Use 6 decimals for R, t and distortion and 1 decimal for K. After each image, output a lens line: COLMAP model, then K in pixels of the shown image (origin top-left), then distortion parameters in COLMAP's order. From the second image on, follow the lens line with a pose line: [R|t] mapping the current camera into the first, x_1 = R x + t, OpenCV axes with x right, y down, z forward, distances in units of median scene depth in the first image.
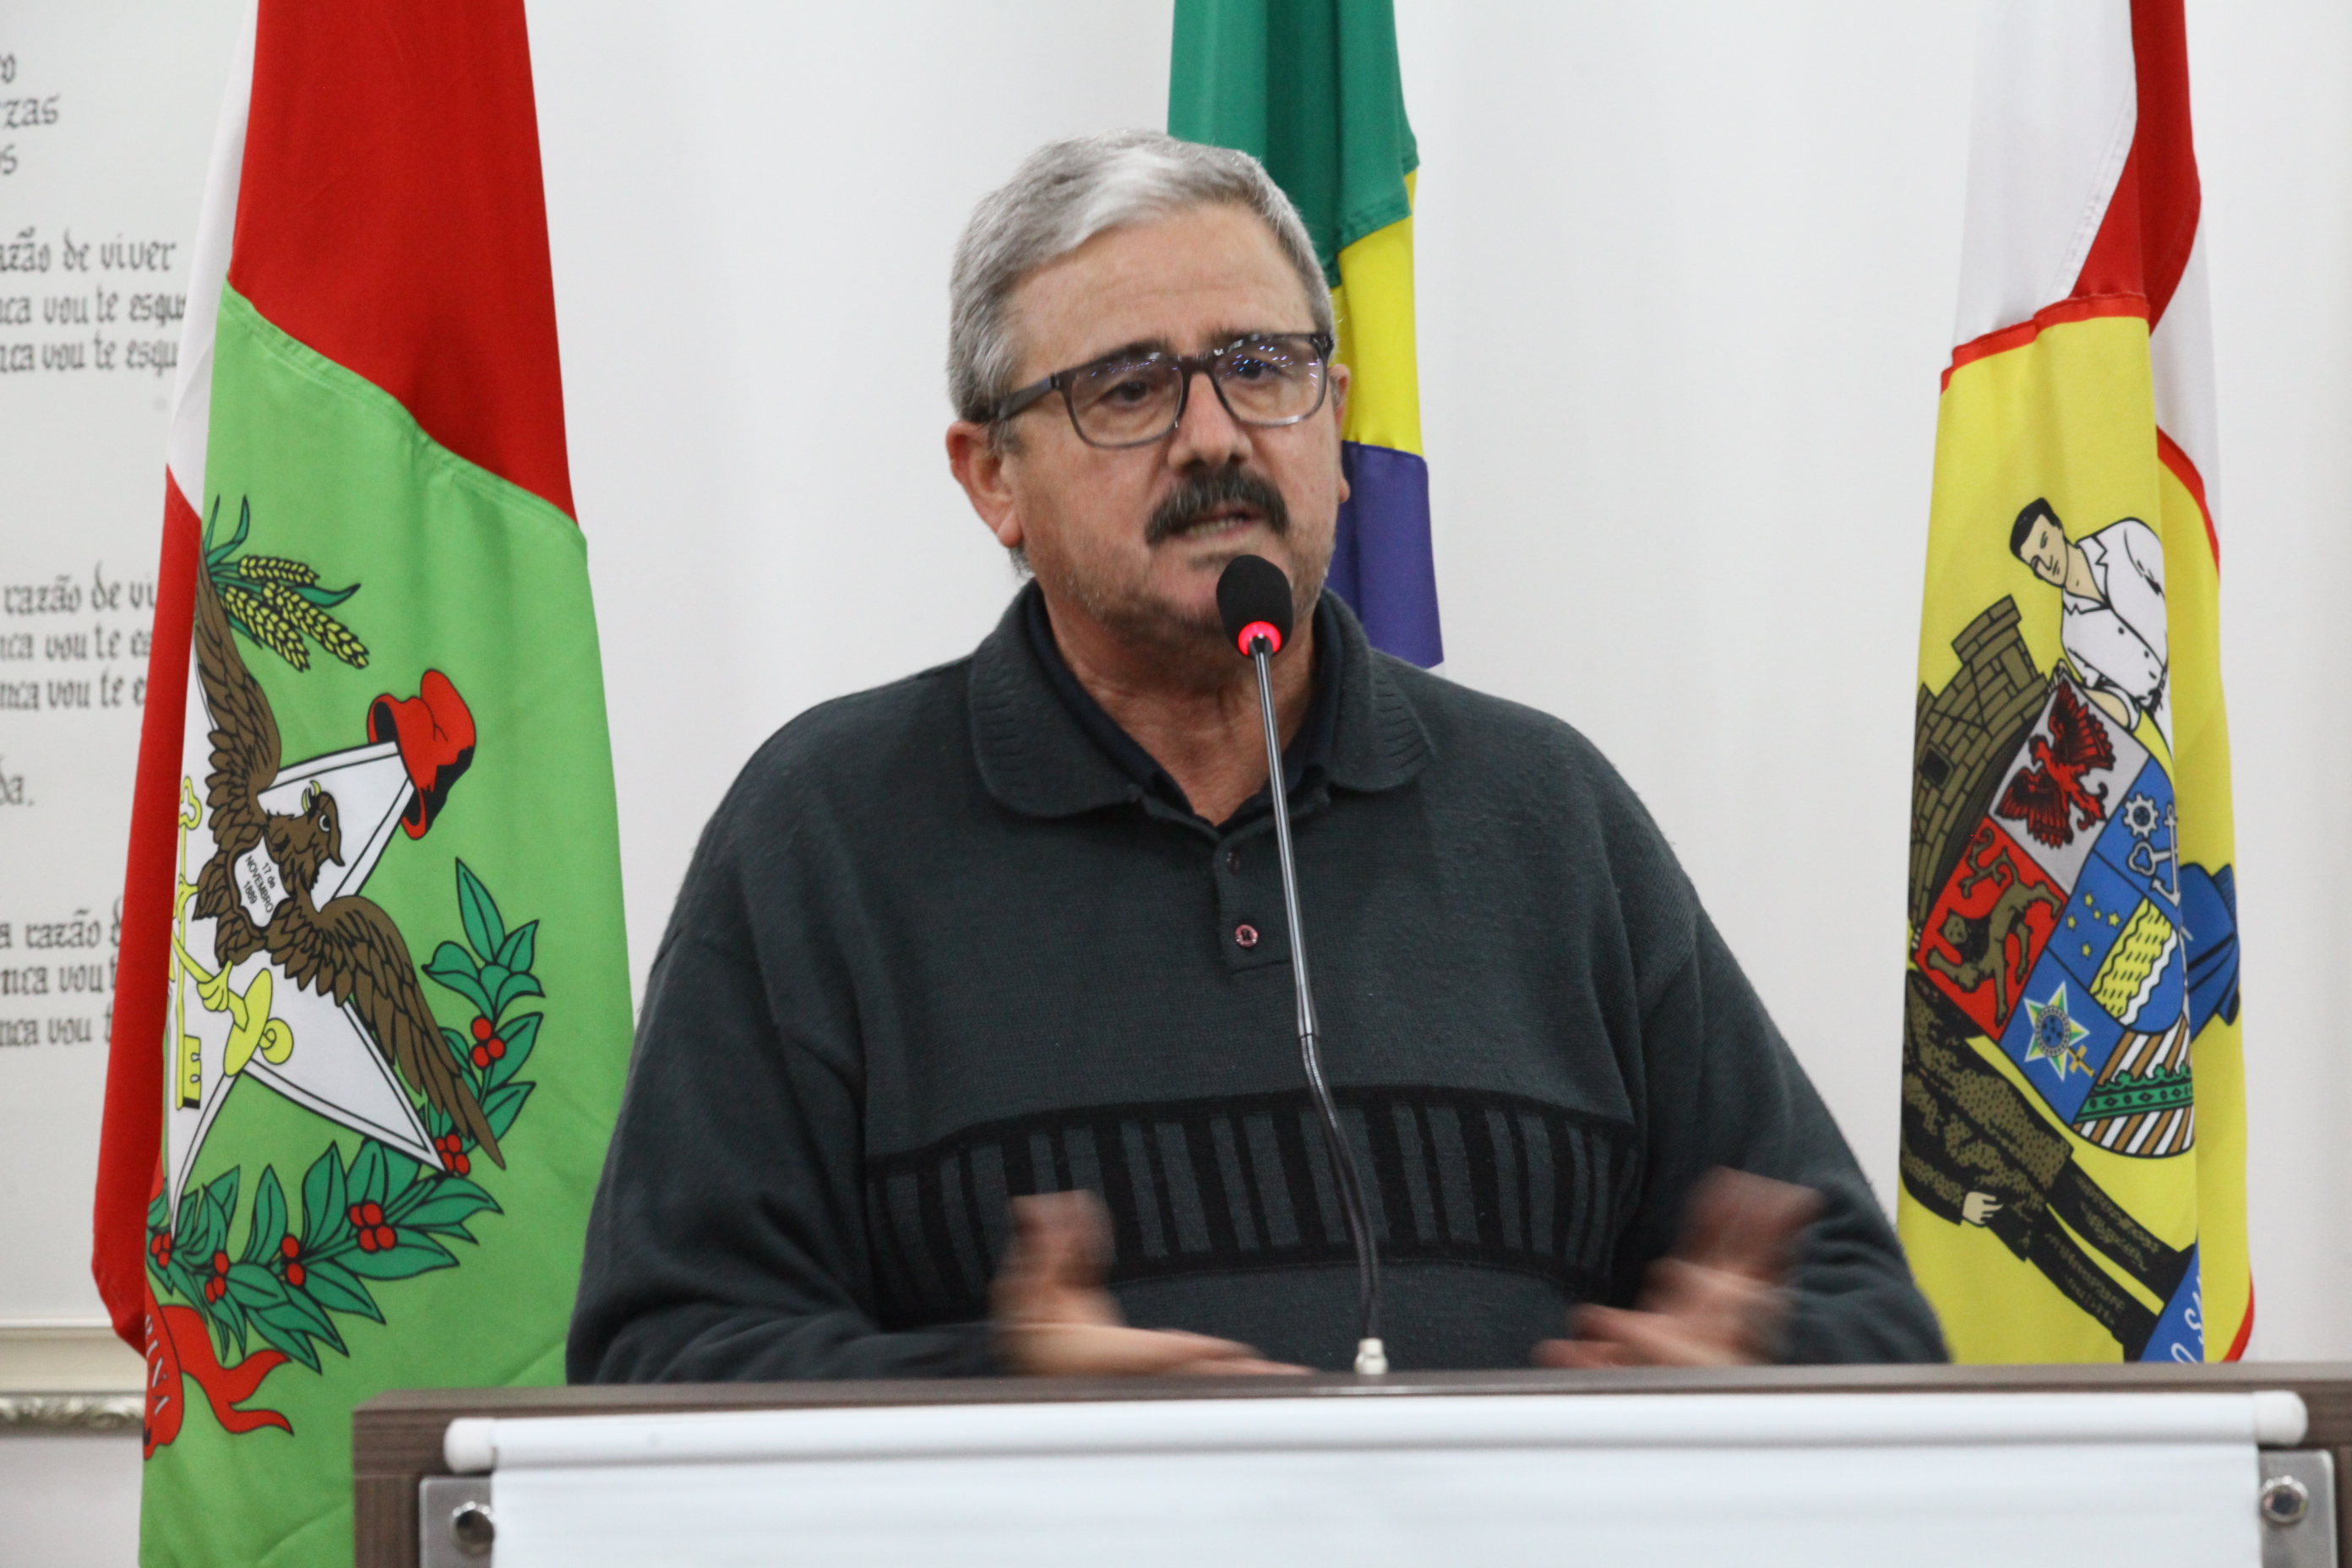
lens RADIAL K [[10479.9, 0, 1176.0], [0, 10479.9, 784.0], [0, 0, 1]] dist [0.108827, 11.235557]
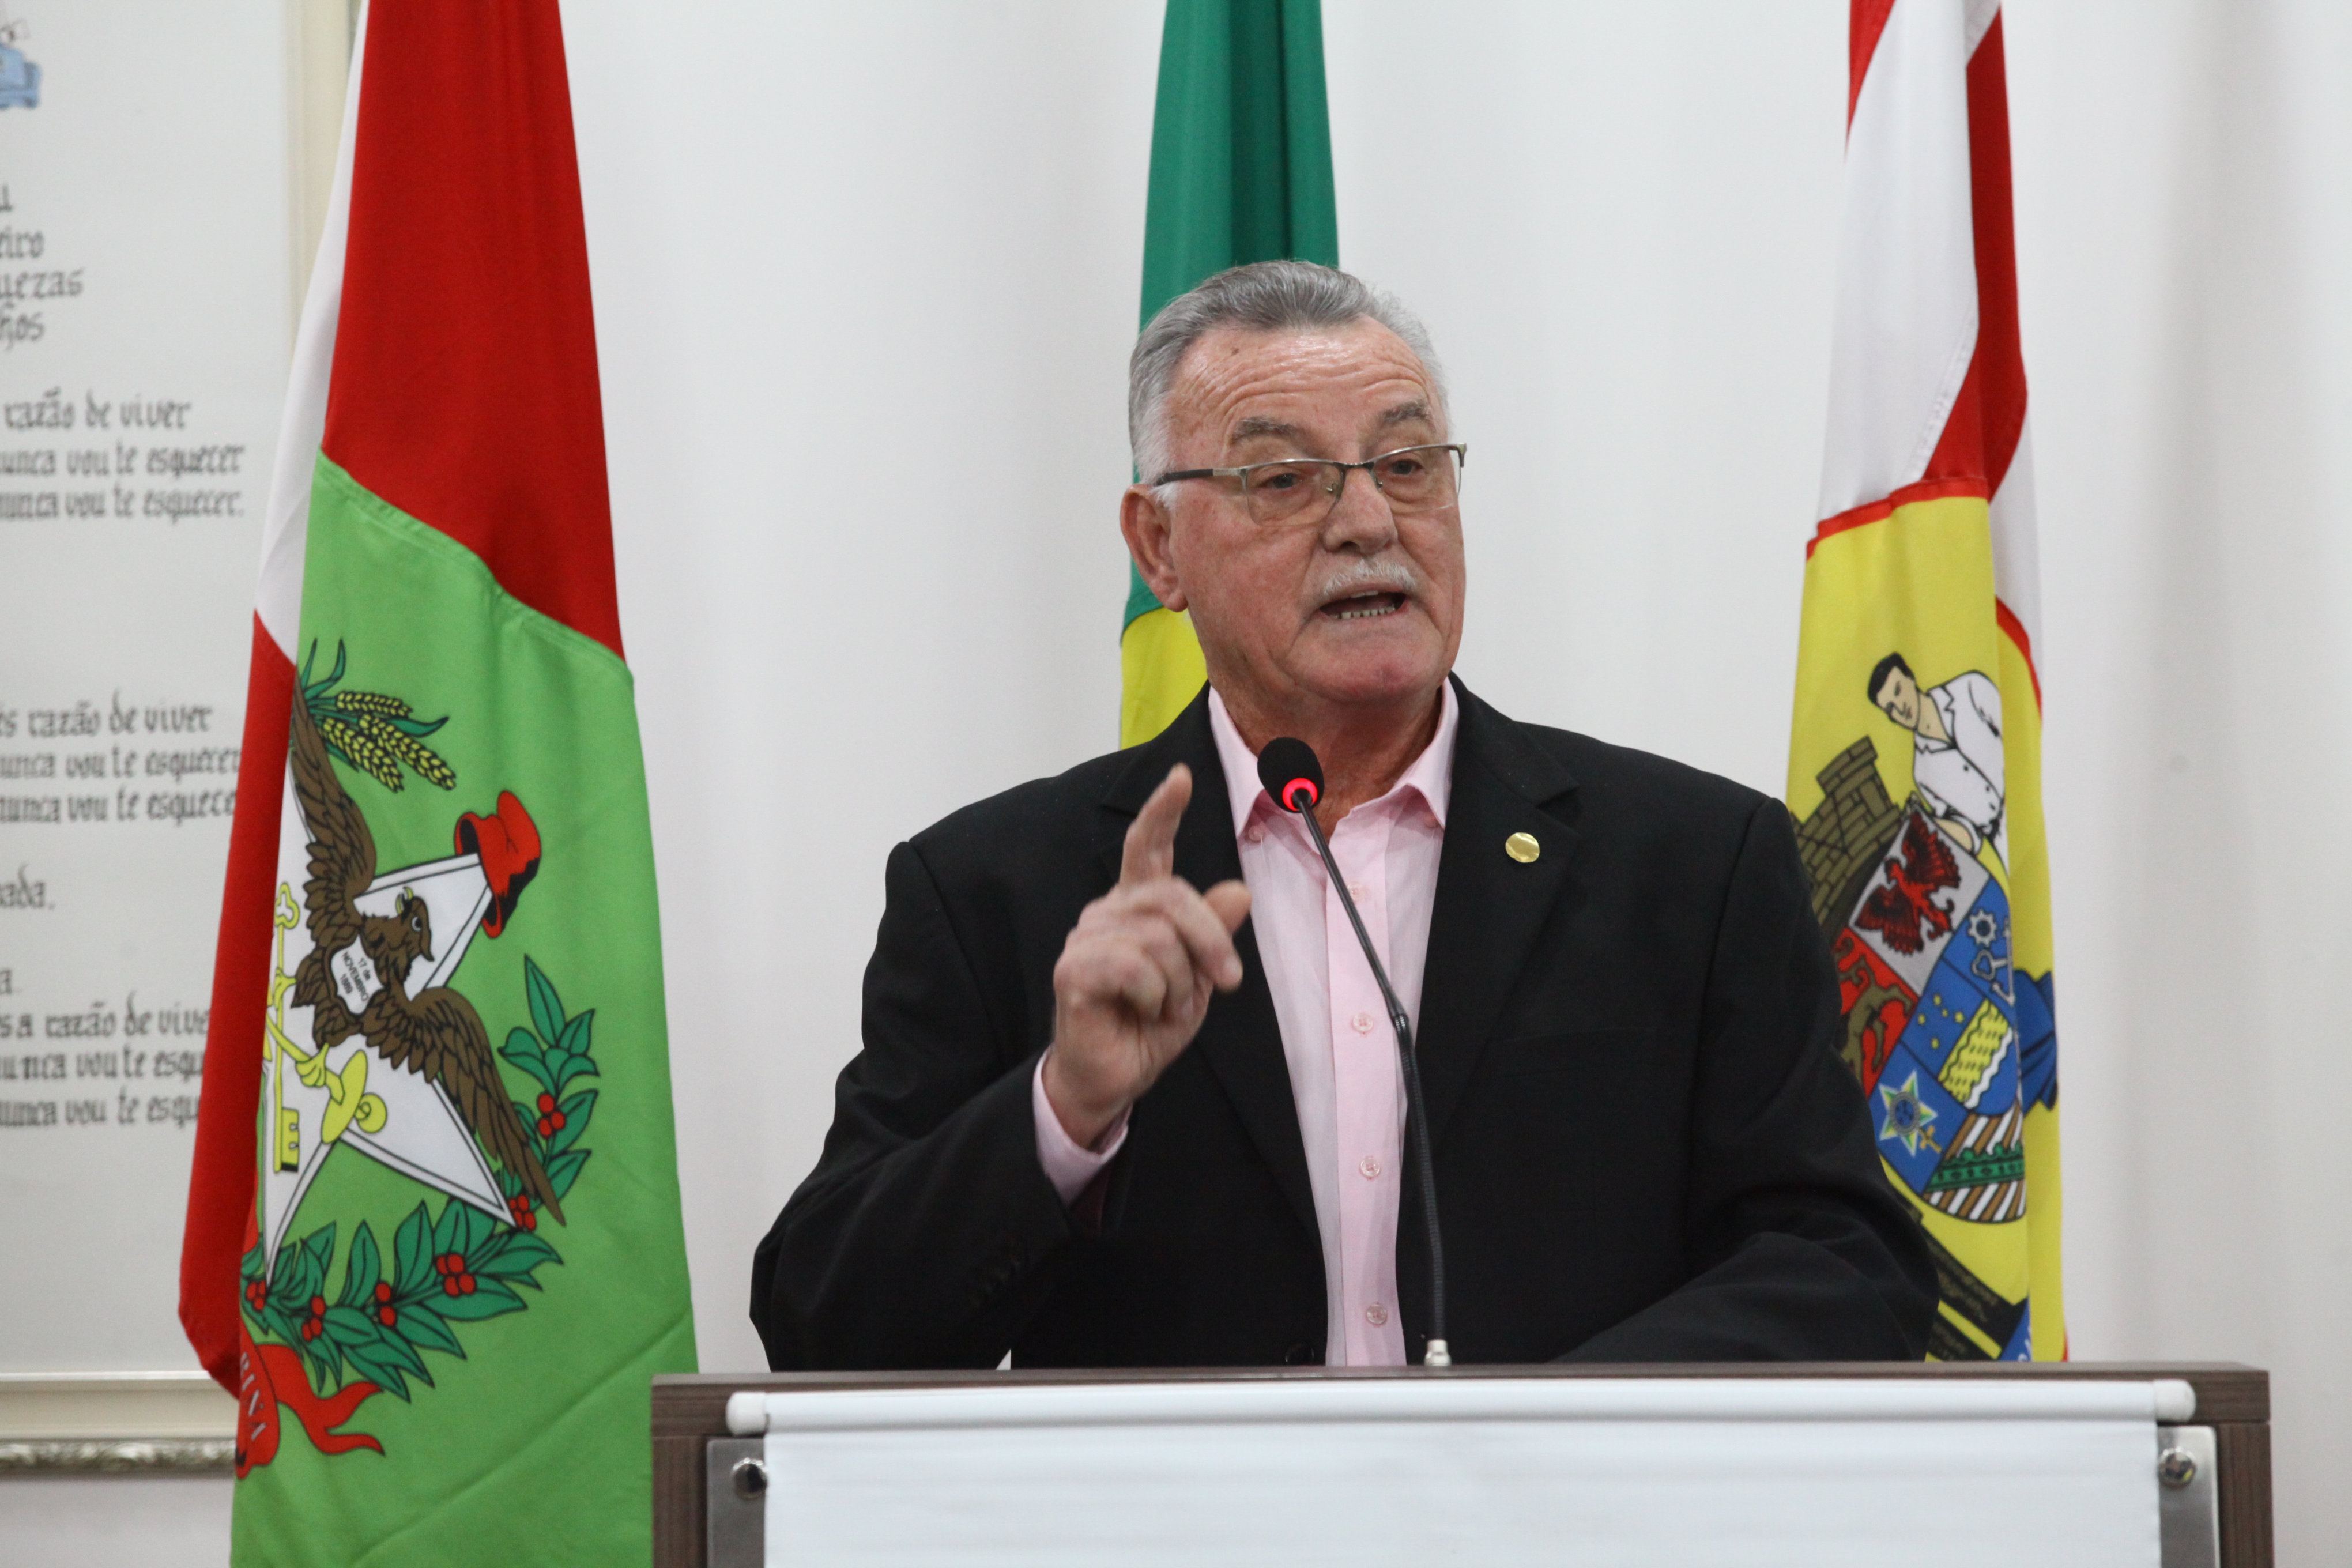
lens RADIAL K [[12533.6, 0, 1169.6], [0, 12533.6, 724.8], [0, 0, 1]] dist [0.572631, -1.963918]
pose [[0.998268, 0.007461, 0.058357, -0.078375], [-0.006615, 0.999871, -0.014670, 0.001536], [-0.058459, 0.014258, 0.998188, -0.378475]]
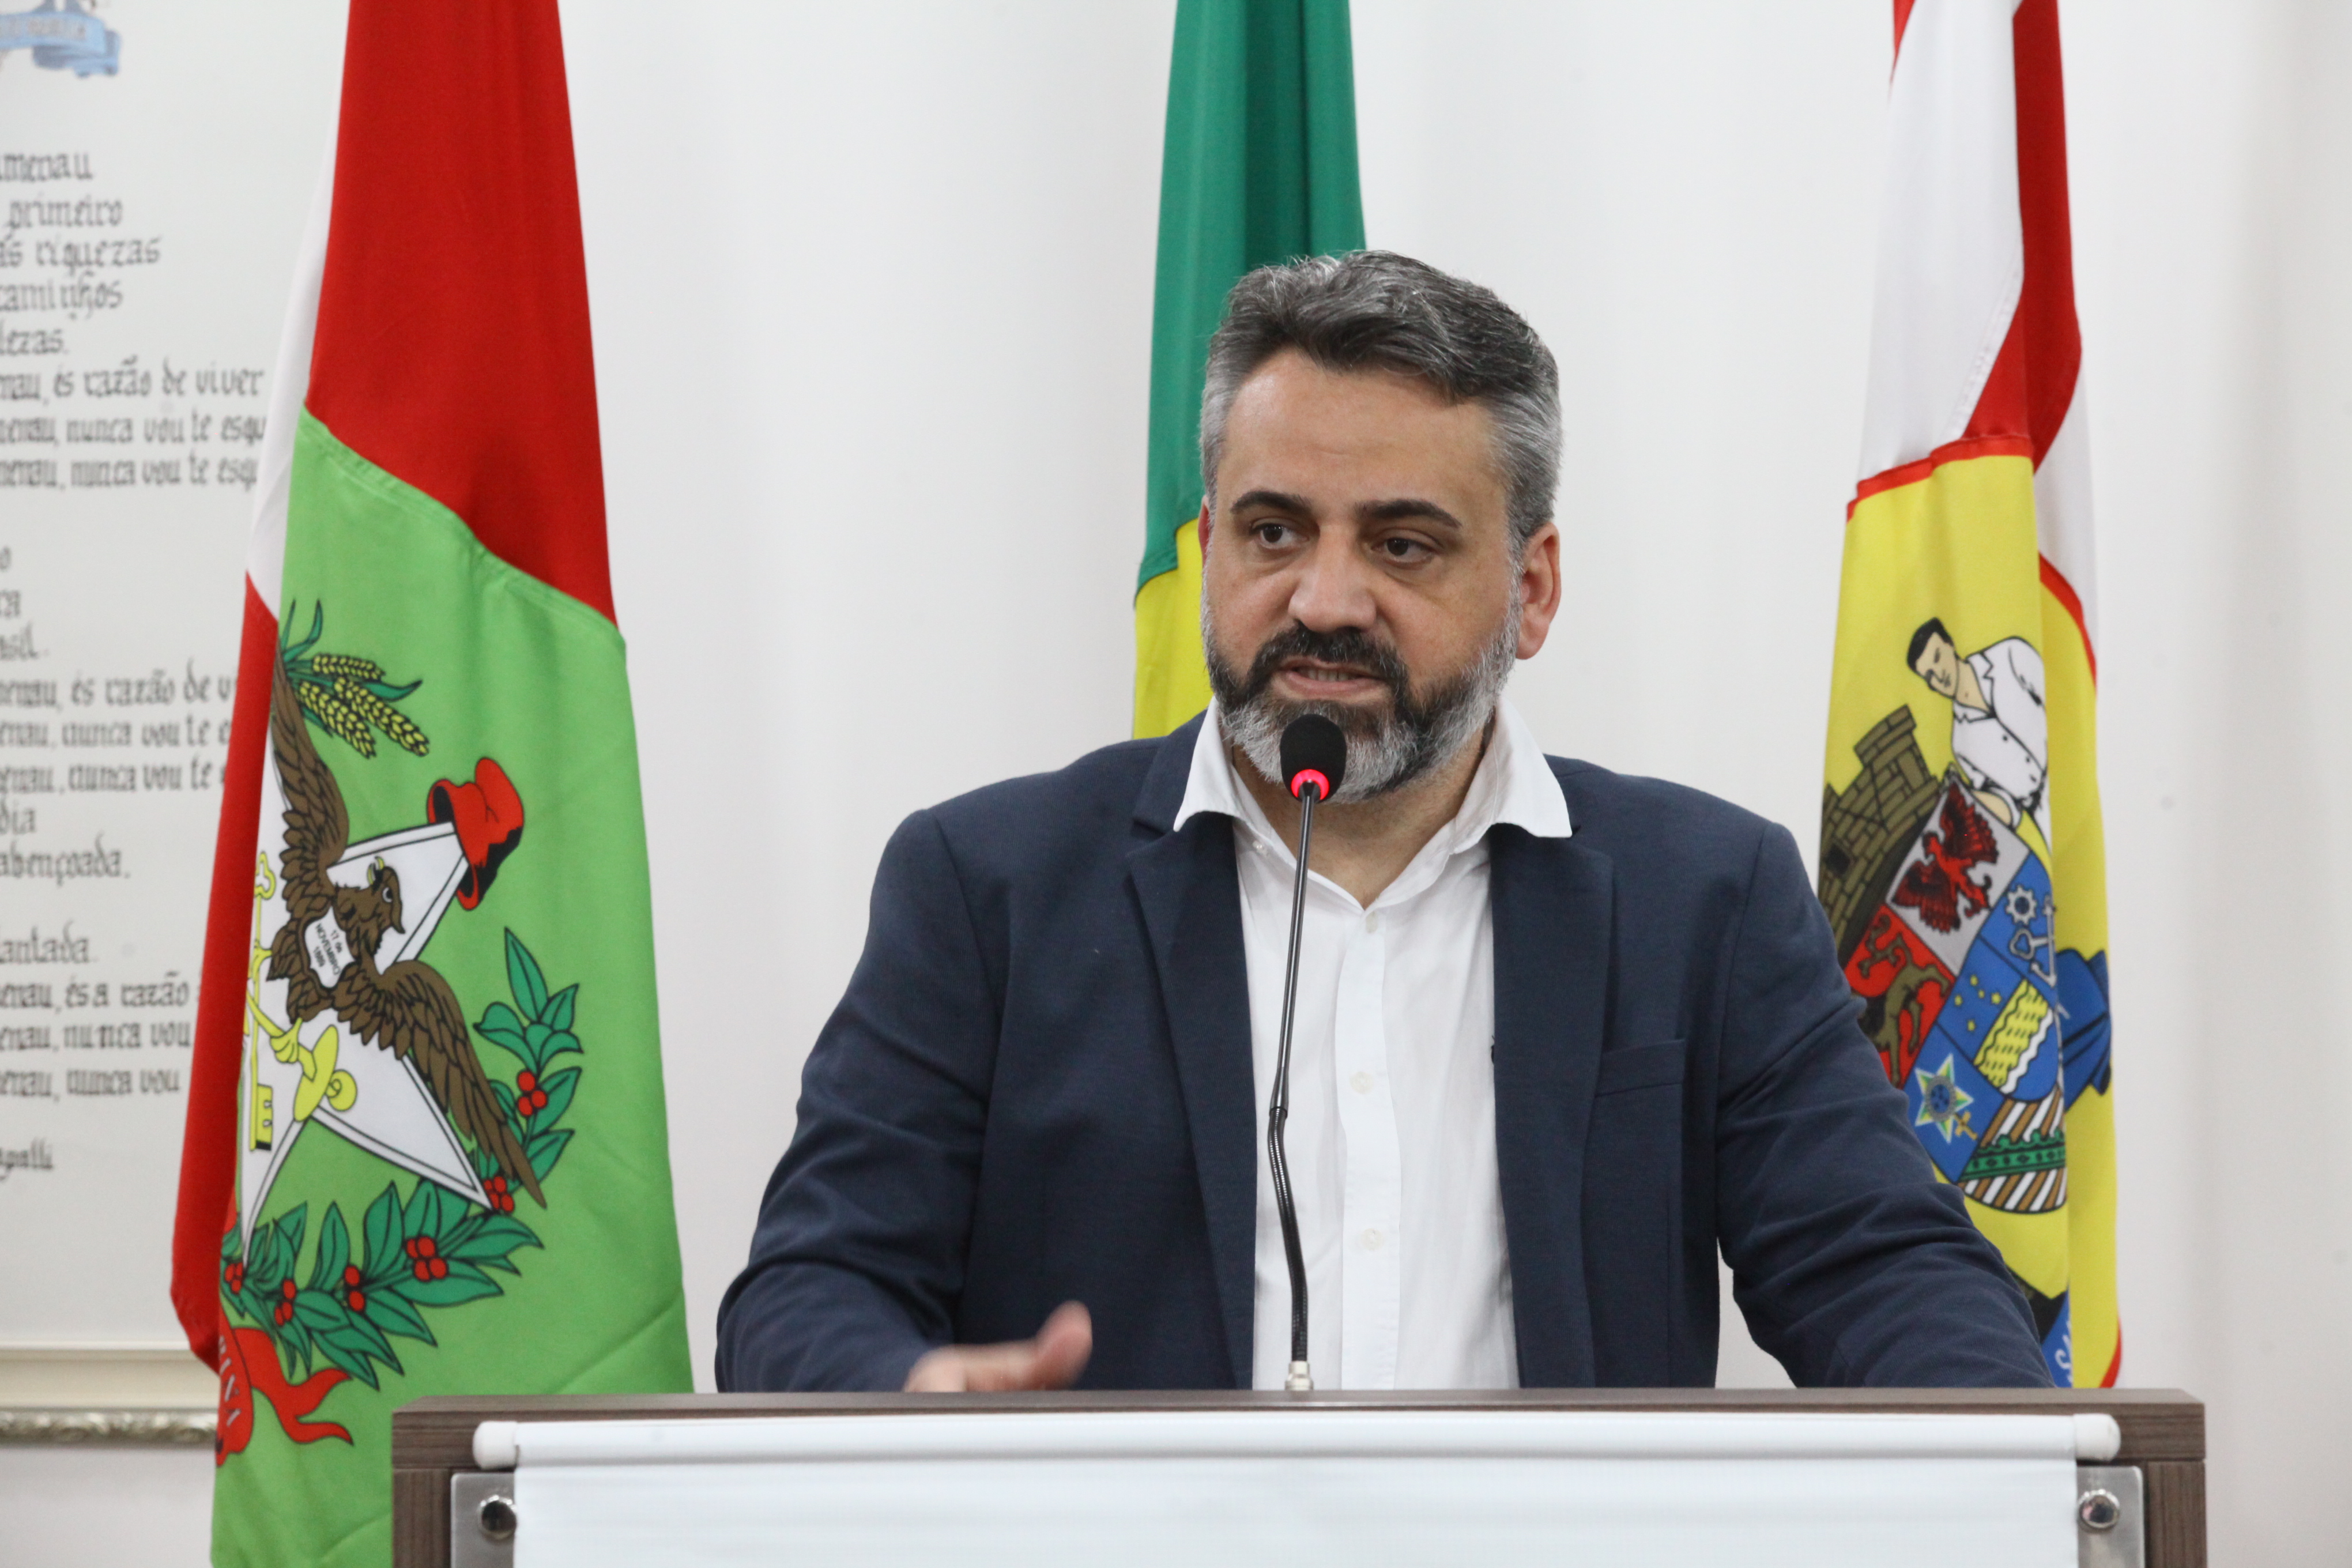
lens RADIAL K [[9853.1, 0, 1176.0], [0, 9853.1, 784.0], [0, 0, 1]] dist [0.098891, 6.357374]
pose [[0.999935, 0.010246, -0.005093, 0.007567], [-0.010293, 0.999904, -0.009256, 0.000783], [0.004998, 0.009308, 0.999944, -0.044135]]
